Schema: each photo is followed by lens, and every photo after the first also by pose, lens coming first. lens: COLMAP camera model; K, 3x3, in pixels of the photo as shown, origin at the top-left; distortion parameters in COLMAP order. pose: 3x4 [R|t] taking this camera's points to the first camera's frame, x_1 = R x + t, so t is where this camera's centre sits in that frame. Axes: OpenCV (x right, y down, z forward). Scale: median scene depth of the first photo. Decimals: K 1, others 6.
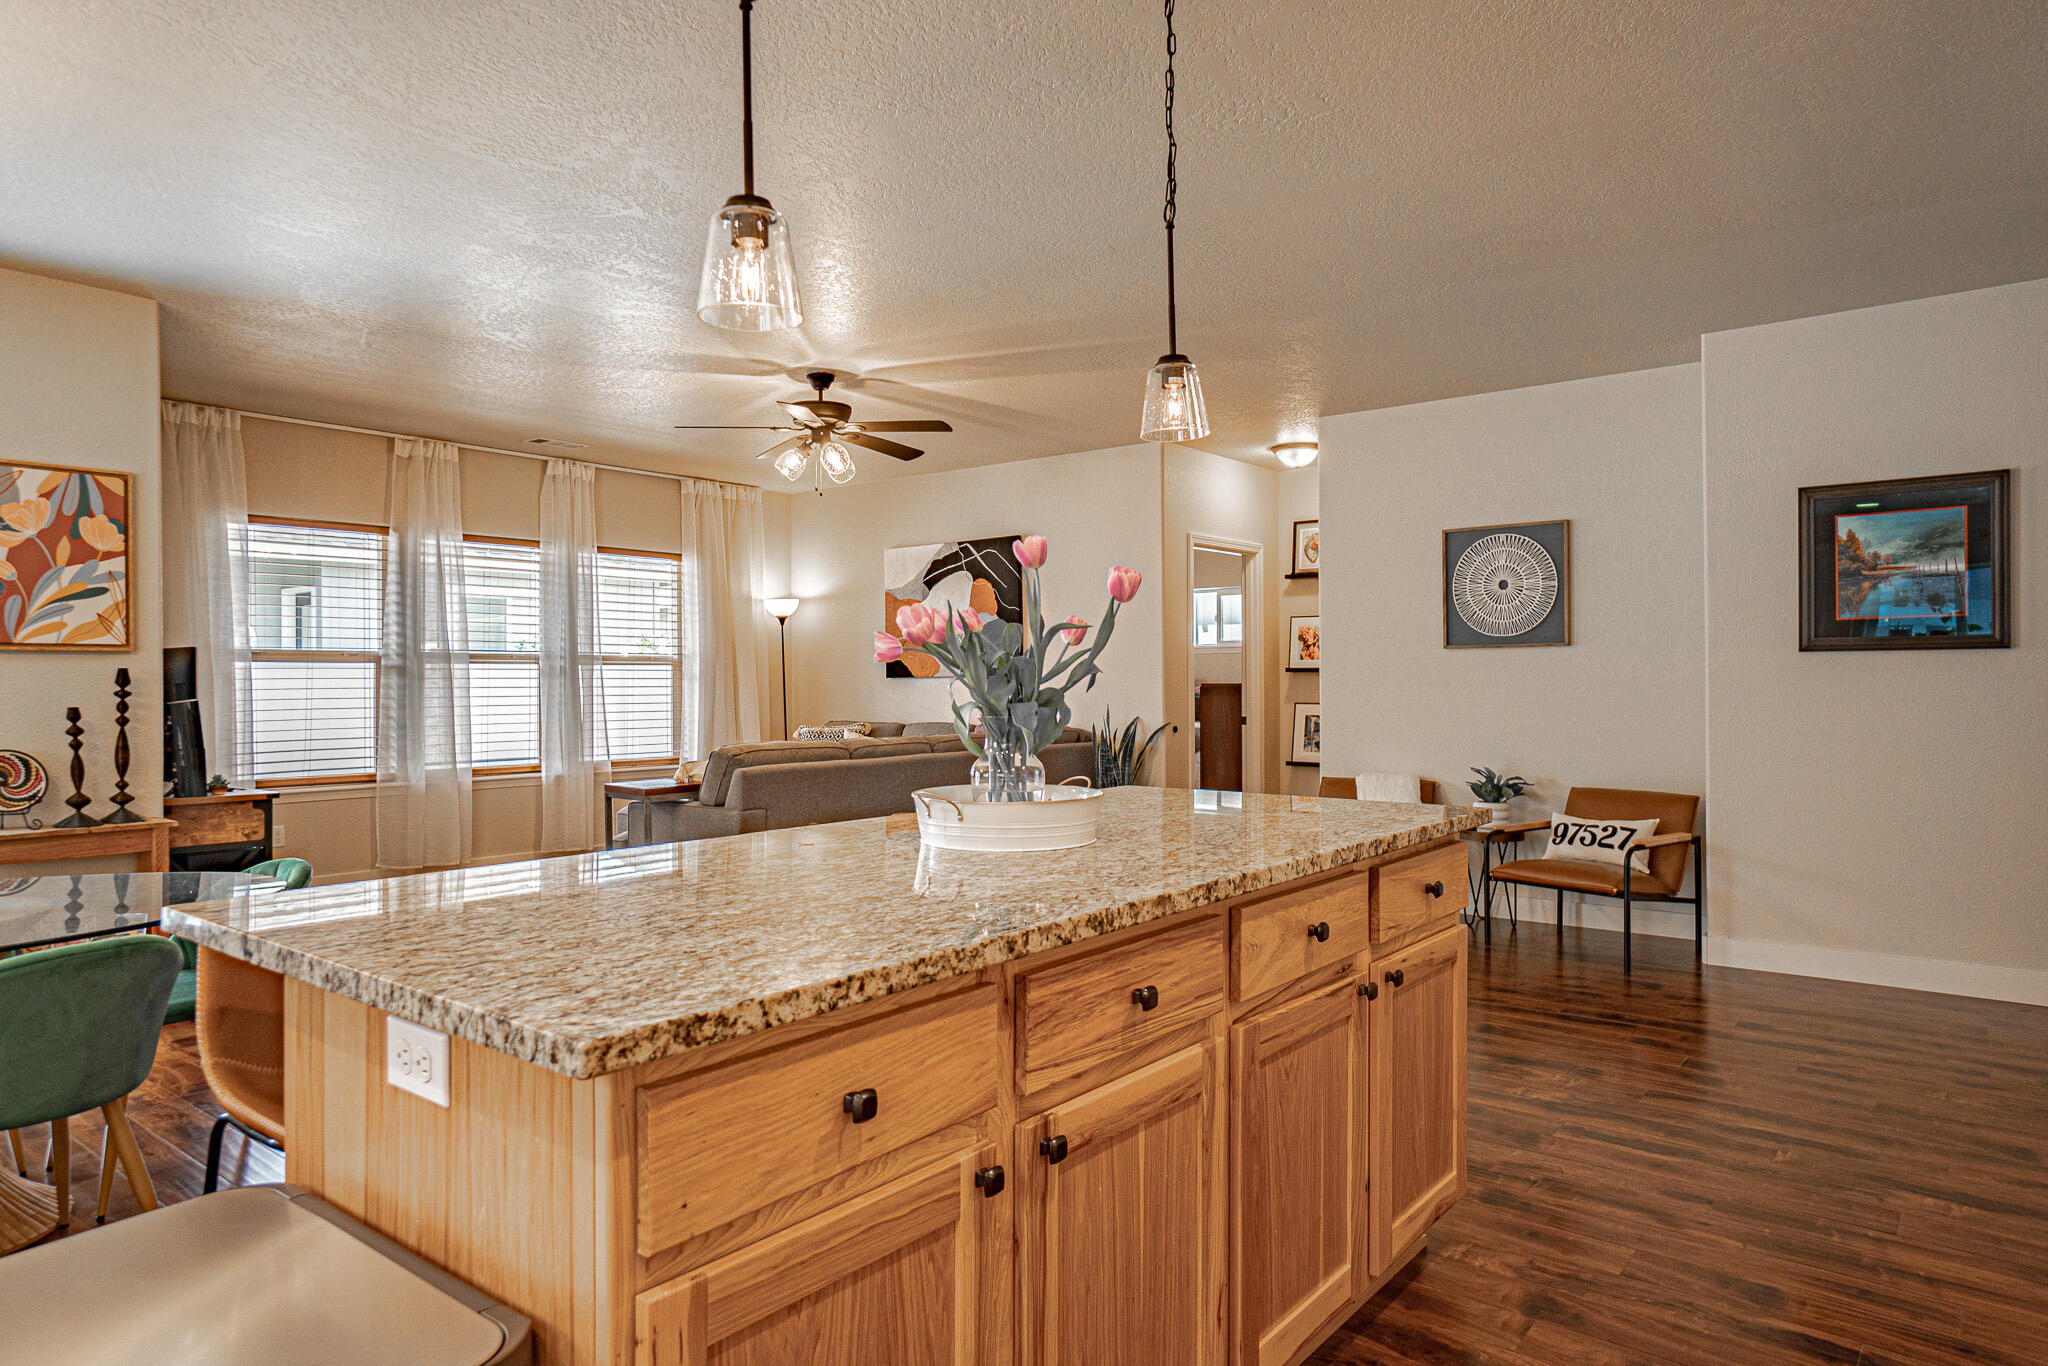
lens RADIAL K [[1253.0, 0, 1024.0], [0, 1253.0, 683.0], [0, 0, 1]] dist [-0.003891, 0.000195]
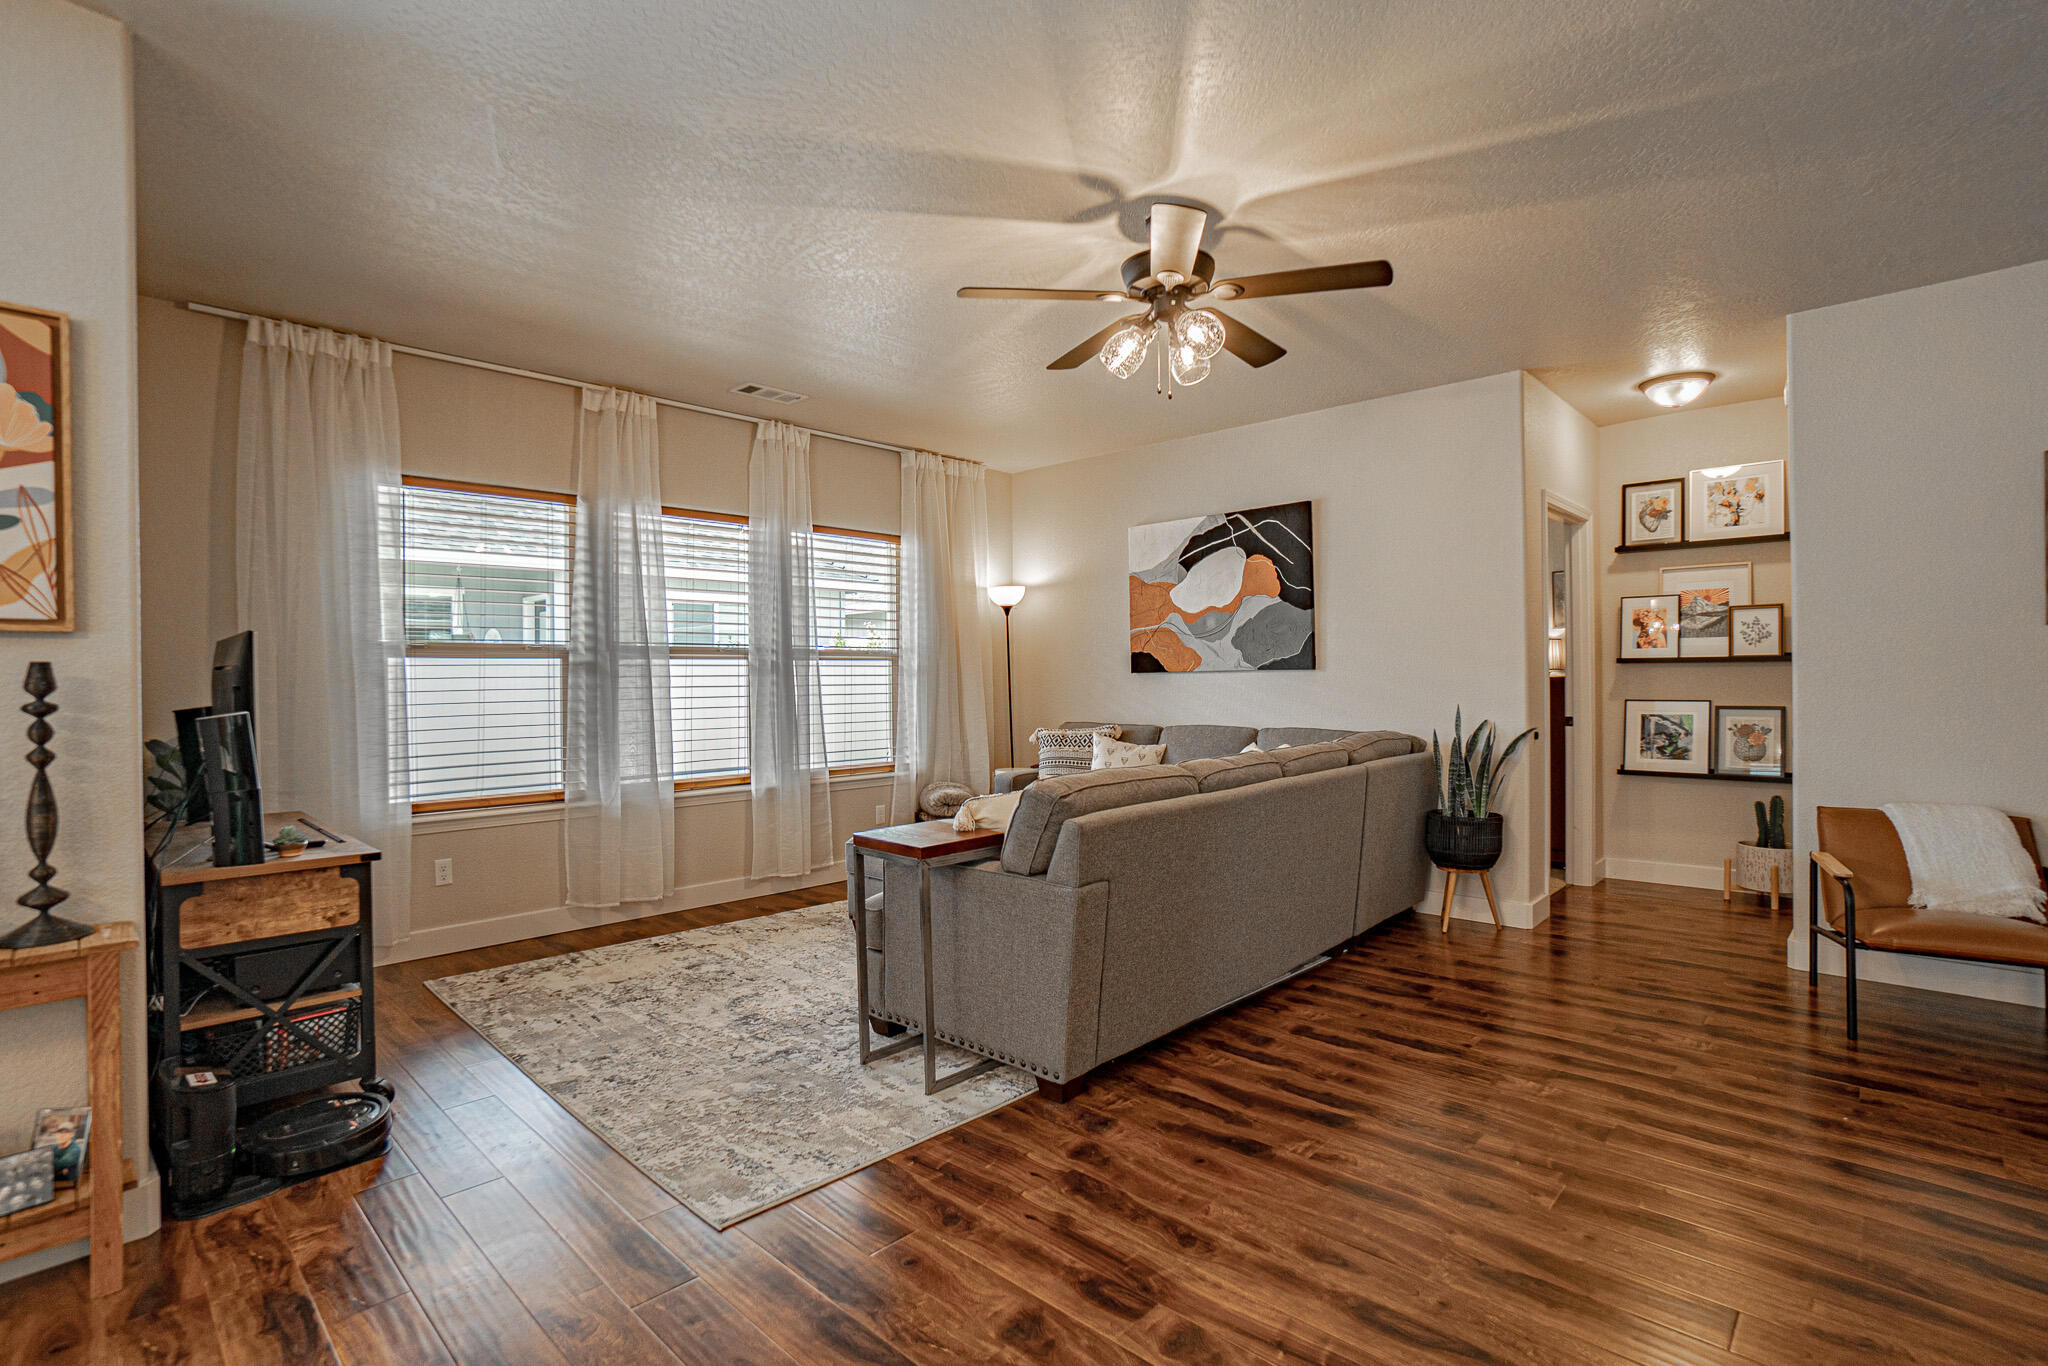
lens RADIAL K [[997.5, 0, 1024.0], [0, 997.5, 683.0], [0, 0, 1]] dist [-0.051266, 0.020554]
pose [[0.995938, -0.004721, -0.089921, -0.144573], [0.005202, 0.999973, 0.005120, -0.001388], [0.089895, -0.005567, 0.995936, 0.353743]]
